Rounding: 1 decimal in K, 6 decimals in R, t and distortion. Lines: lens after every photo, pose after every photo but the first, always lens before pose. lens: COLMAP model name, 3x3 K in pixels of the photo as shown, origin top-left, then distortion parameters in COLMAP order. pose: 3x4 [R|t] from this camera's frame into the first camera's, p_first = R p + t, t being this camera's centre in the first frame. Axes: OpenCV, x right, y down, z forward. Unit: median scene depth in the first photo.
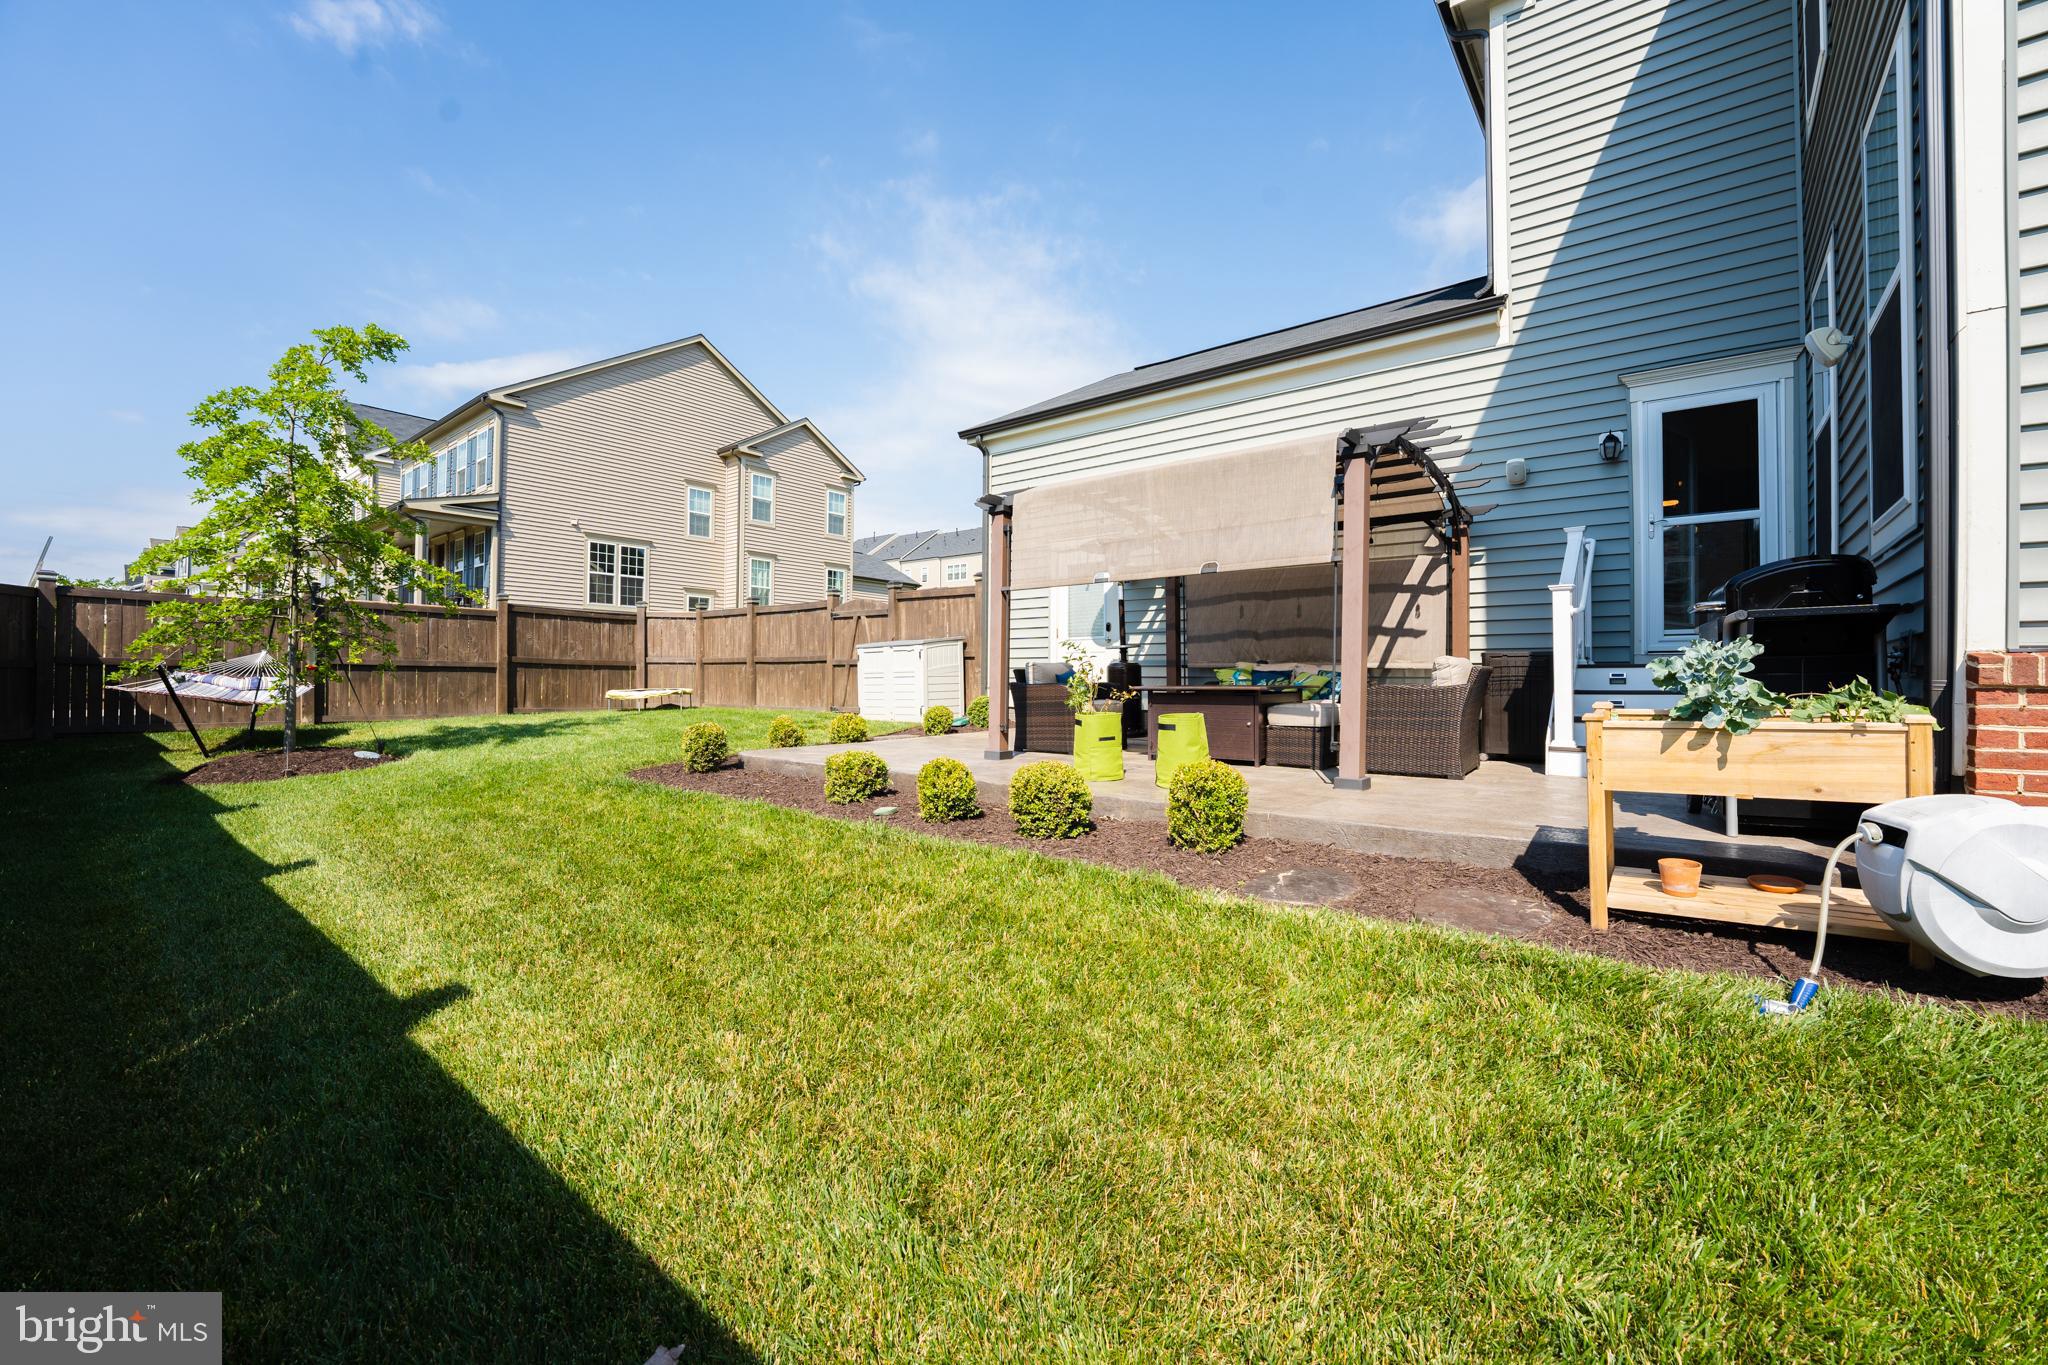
lens RADIAL K [[836.5, 0, 1014.0], [0, 836.5, 674.4], [0, 0, 1]] dist [-0.022270, -0.000209]
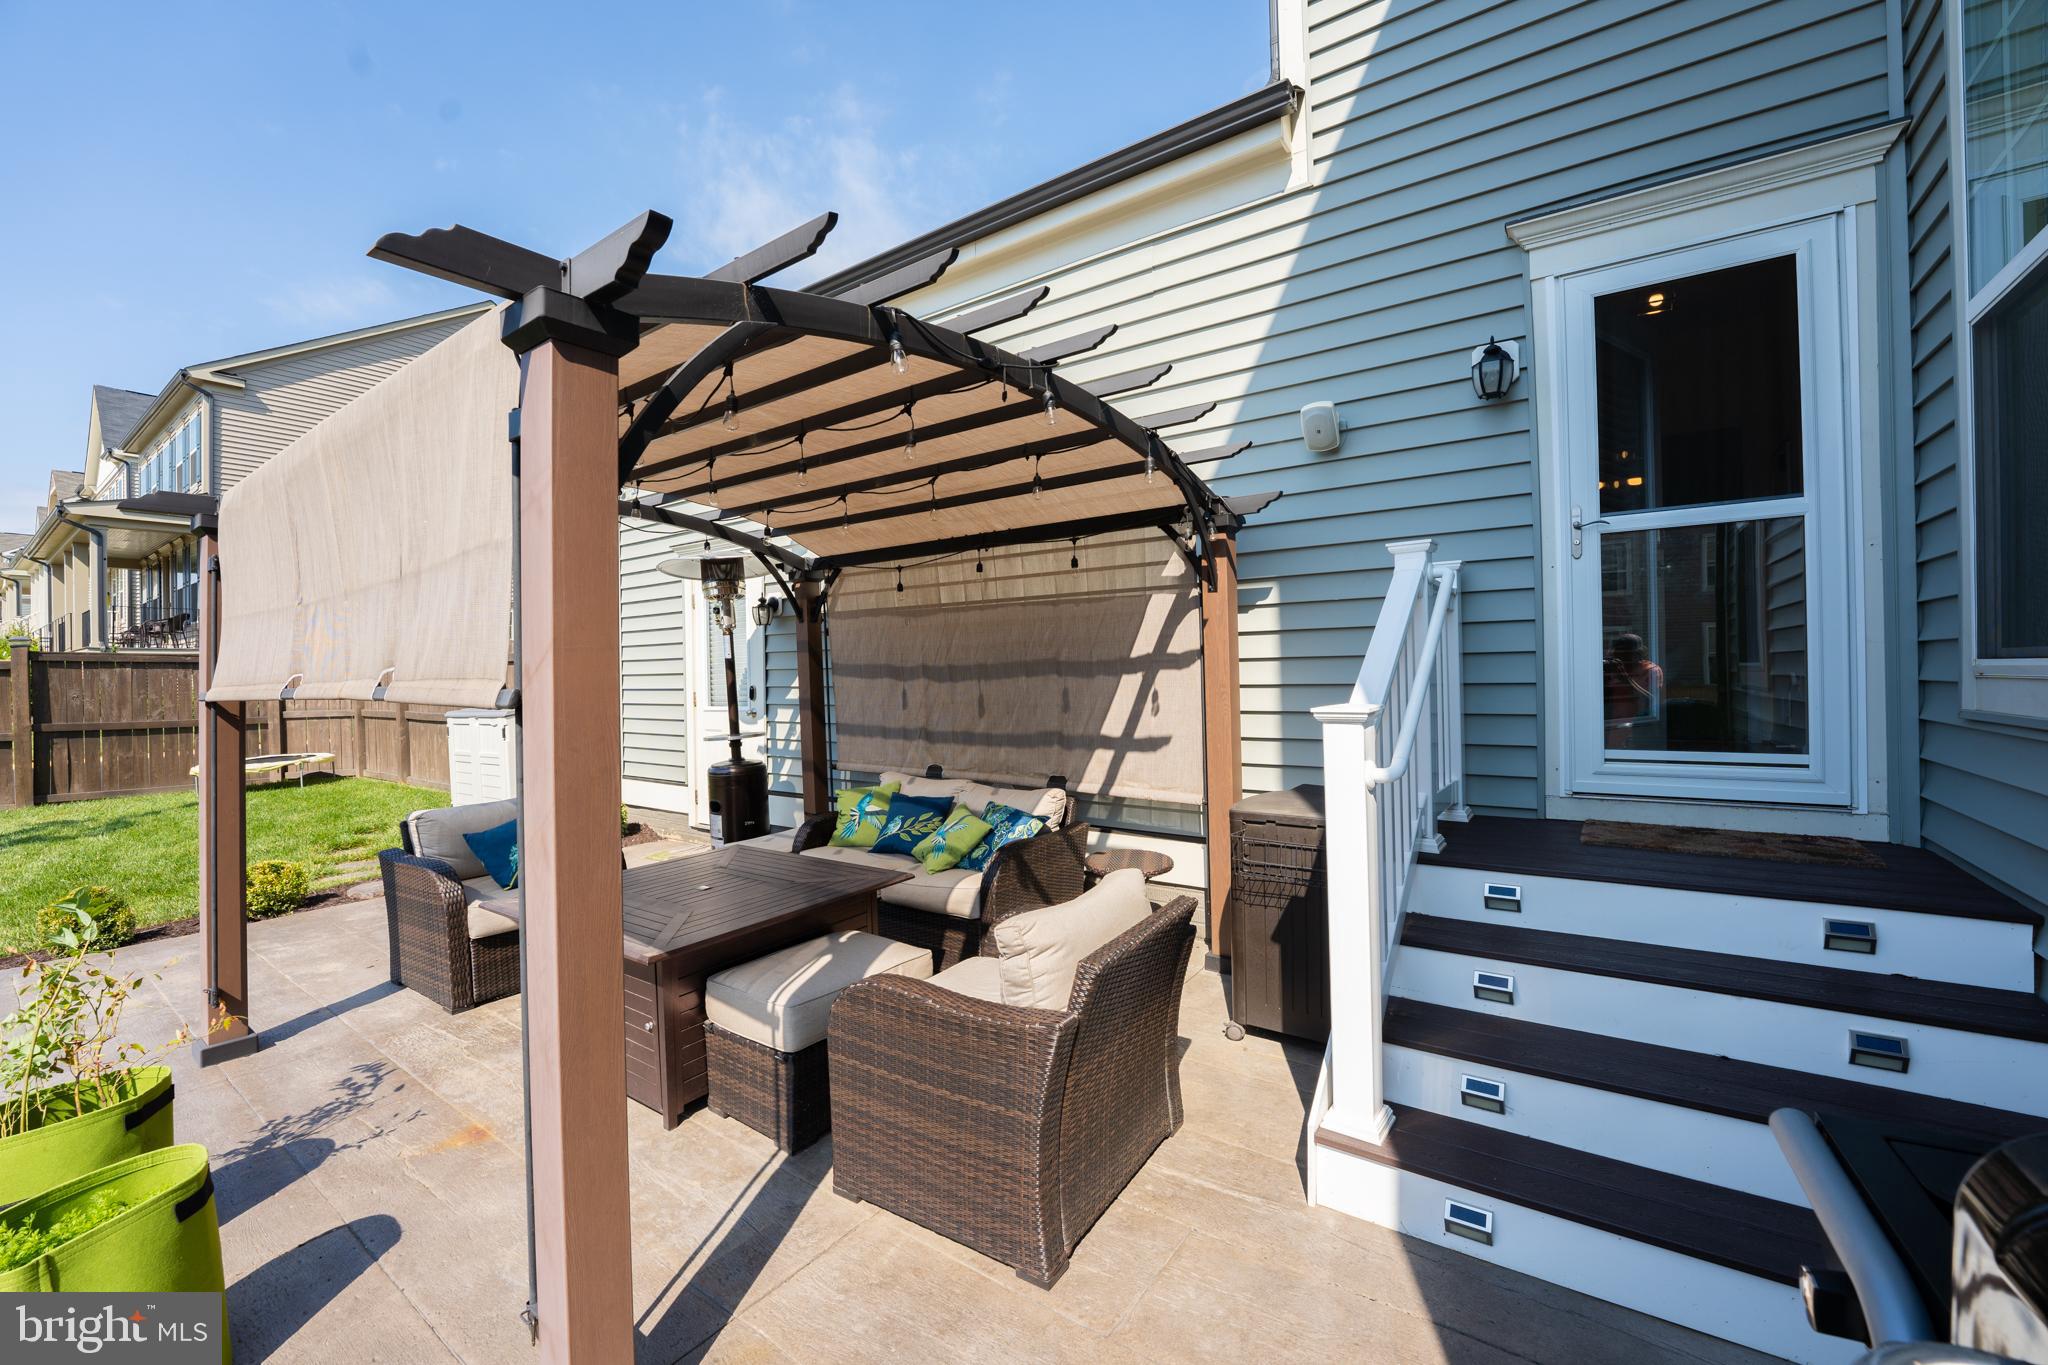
lens RADIAL K [[836.5, 0, 1016.0], [0, 836.5, 679.5], [0, 0, 1]] dist [-0.022270, -0.000209]
pose [[0.997996, -0.024486, 0.058346, 0.377357], [0.023572, 0.999589, 0.016295, -0.099853], [-0.058721, -0.014887, 0.998163, 0.485849]]
